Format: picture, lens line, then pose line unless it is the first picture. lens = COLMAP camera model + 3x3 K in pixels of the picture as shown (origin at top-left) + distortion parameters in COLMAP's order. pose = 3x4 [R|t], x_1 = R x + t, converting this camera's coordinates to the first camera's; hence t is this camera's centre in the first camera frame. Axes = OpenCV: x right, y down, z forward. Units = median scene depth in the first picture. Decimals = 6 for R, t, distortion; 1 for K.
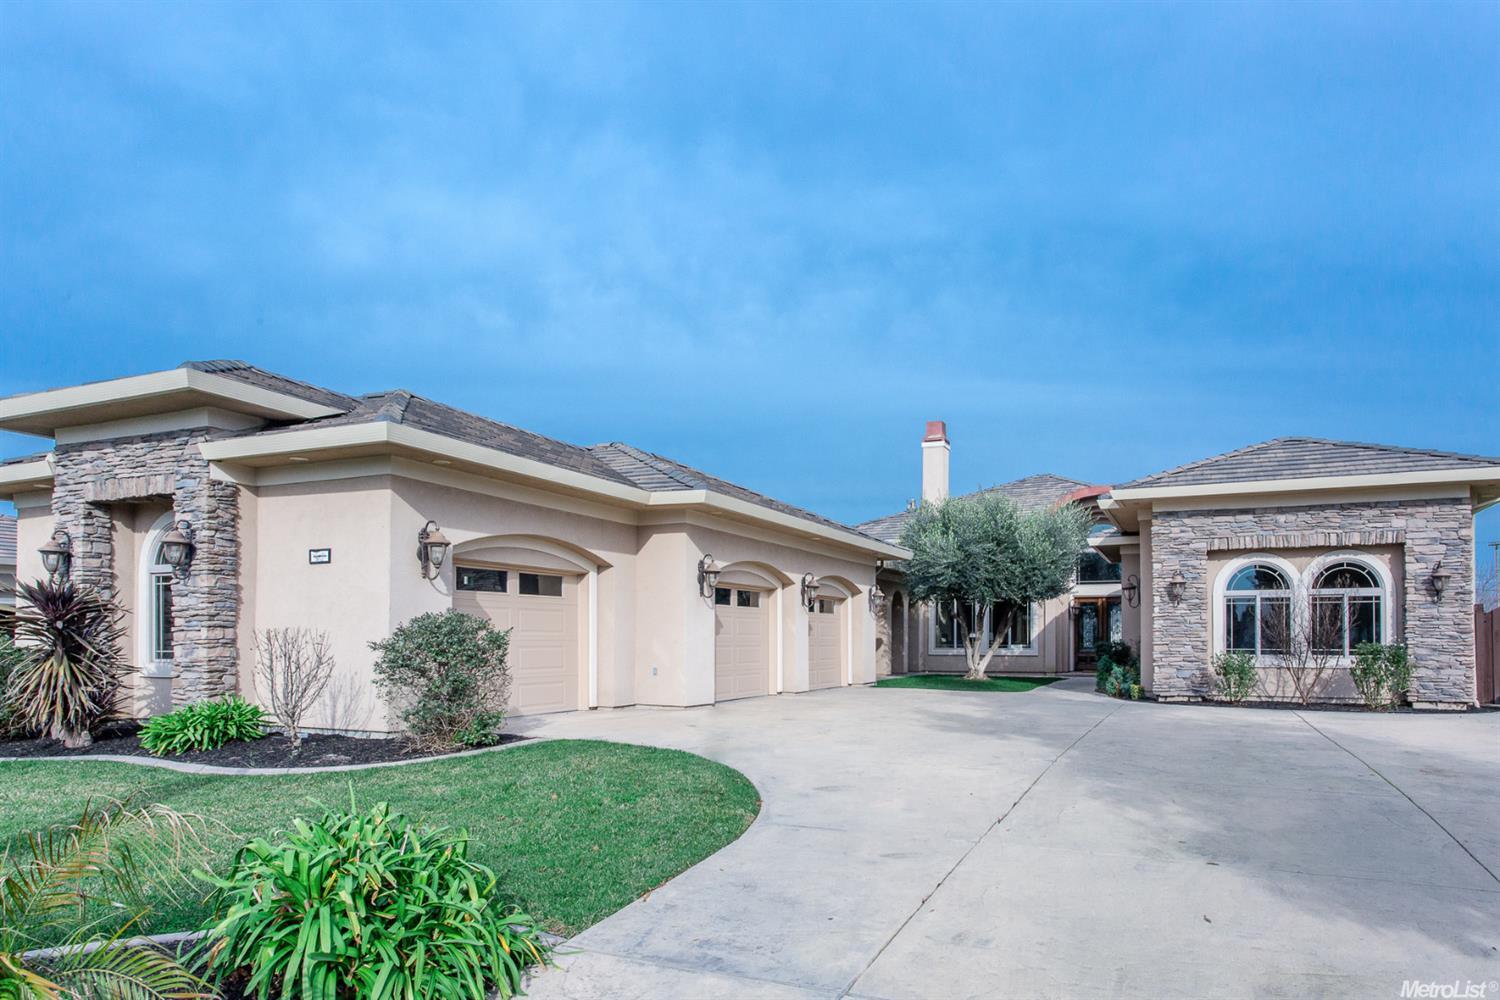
lens RADIAL K [[925.3, 0, 763.0], [0, 925.3, 543.3], [0, 0, 1]] dist [-0.003818, 0.000257]
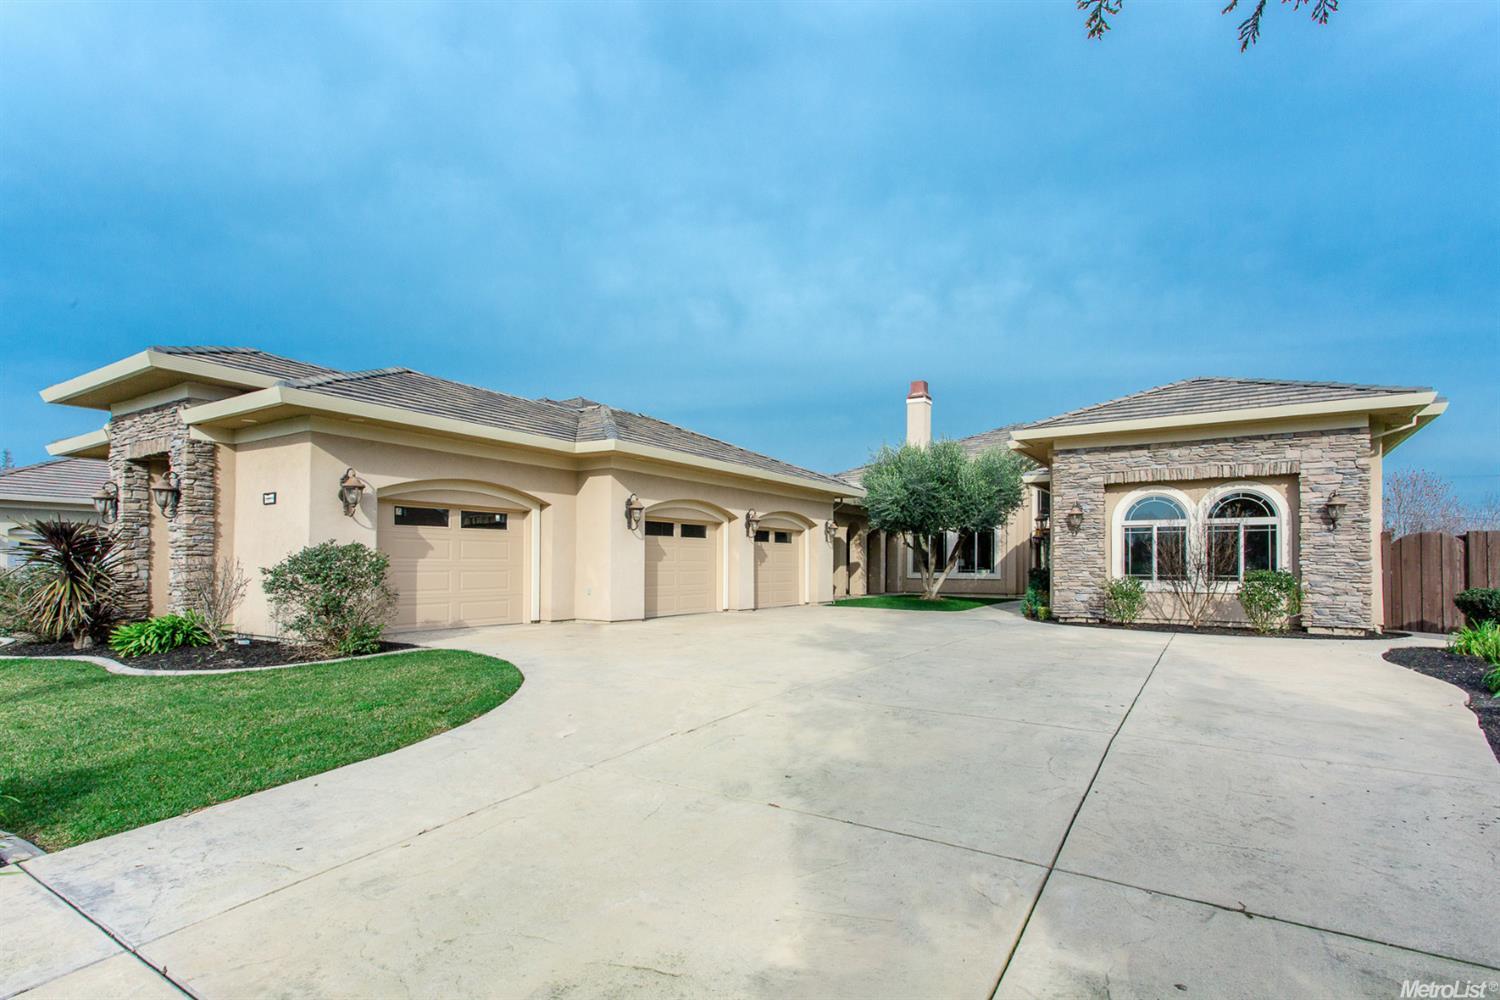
lens RADIAL K [[725.5, 0, 718.8], [0, 725.5, 493.5], [0, 0, 1]] dist [0.008594, -0.000565]
pose [[0.986403, -0.015006, -0.163660, 0.193775], [0.015937, 0.999863, 0.004379, 0.008761], [0.163572, -0.006928, 0.986507, 0.091129]]
